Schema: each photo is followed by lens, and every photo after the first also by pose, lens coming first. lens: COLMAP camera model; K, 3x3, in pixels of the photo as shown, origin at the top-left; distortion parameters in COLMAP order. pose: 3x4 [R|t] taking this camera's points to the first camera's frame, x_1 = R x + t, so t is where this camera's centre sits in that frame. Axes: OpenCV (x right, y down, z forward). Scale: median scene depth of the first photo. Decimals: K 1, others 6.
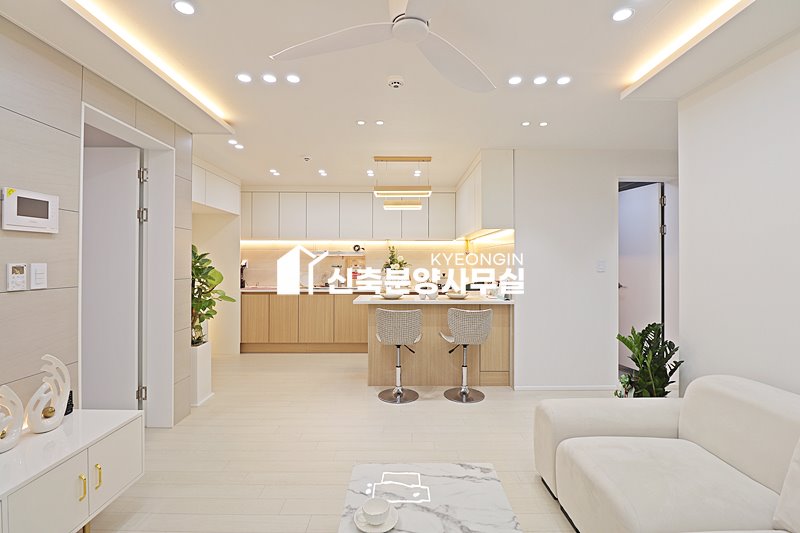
lens RADIAL K [[369.6, 0, 403.0], [0, 369.6, 260.1], [0, 0, 1]] dist [-0.003622, -0.009141]
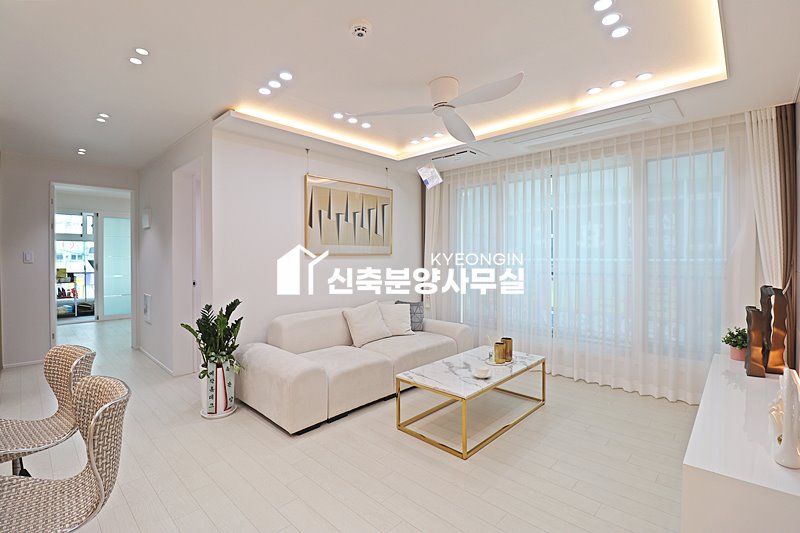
lens RADIAL K [[369.6, 0, 404.0], [0, 369.6, 258.8], [0, 0, 1]] dist [-0.003622, -0.009141]
pose [[-0.721308, -0.005755, 0.692591, -0.391724], [-0.004039, 0.999983, 0.004102, 0.008629], [-0.692603, 0.000162, -0.721319, 0.912983]]
